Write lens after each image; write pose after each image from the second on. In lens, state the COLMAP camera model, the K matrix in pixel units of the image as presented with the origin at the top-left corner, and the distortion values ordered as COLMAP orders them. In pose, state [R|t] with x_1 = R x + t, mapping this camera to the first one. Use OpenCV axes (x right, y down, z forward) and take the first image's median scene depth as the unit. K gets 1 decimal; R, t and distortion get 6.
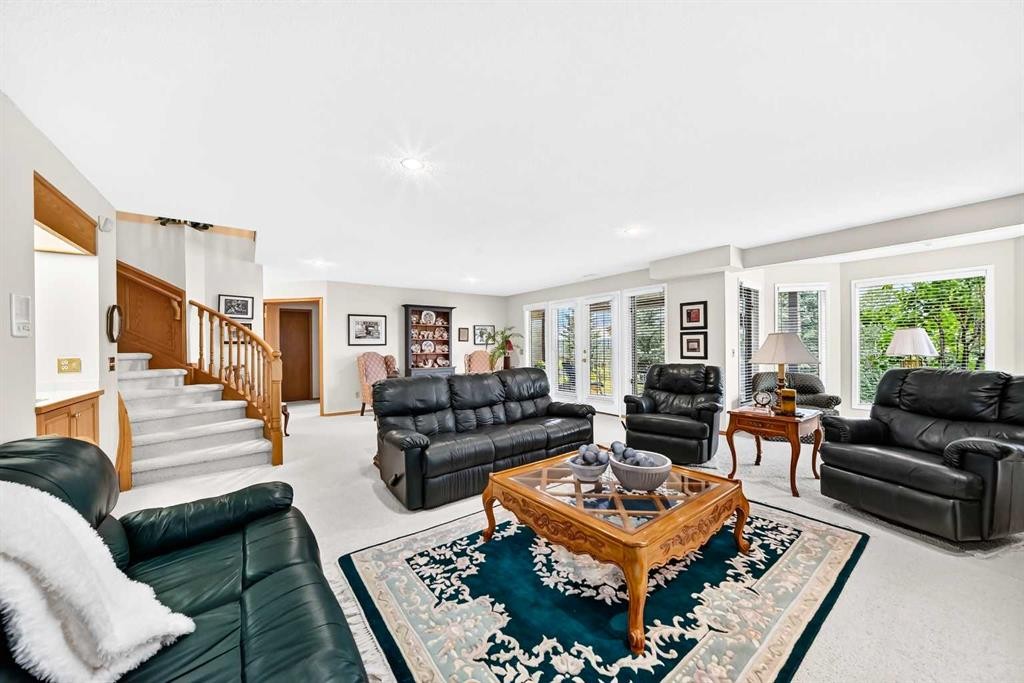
lens RADIAL K [[362.8, 0, 525.0], [0, 362.8, 347.2], [0, 0, 1]] dist [-0.000869, -0.000002]
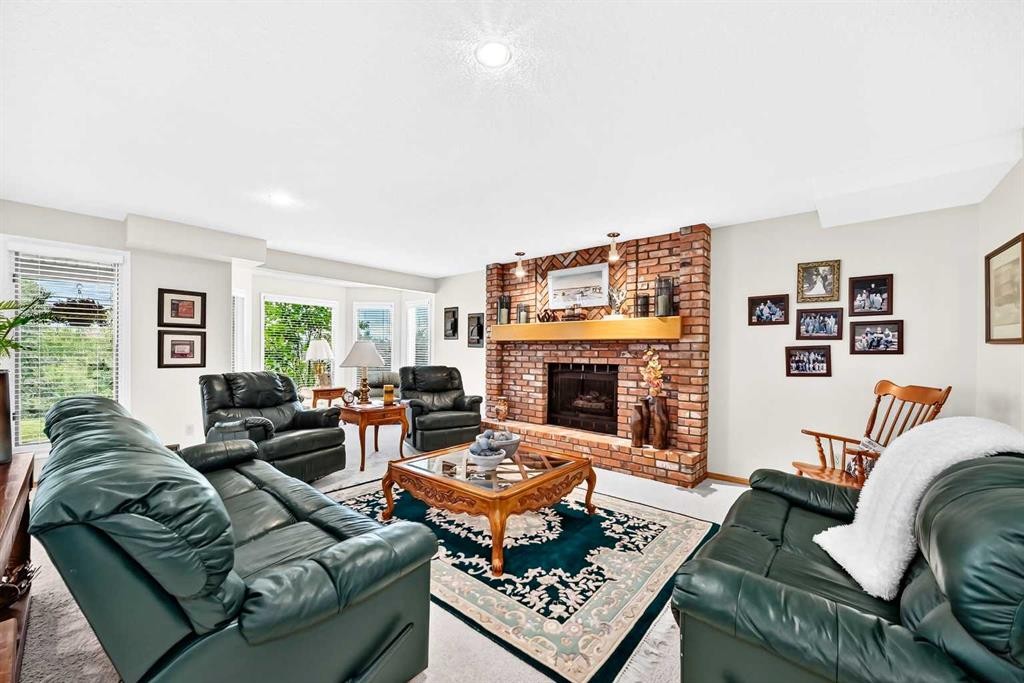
lens RADIAL K [[386.5, 0, 511.7], [0, 386.5, 352.9], [0, 0, 1]] dist [-0.001320, -0.000027]
pose [[-0.190375, 0.009717, 0.981663, -1.145094], [-0.008032, 0.999902, -0.011455, 0.016429], [-0.981679, -0.010066, -0.190278, 1.290055]]
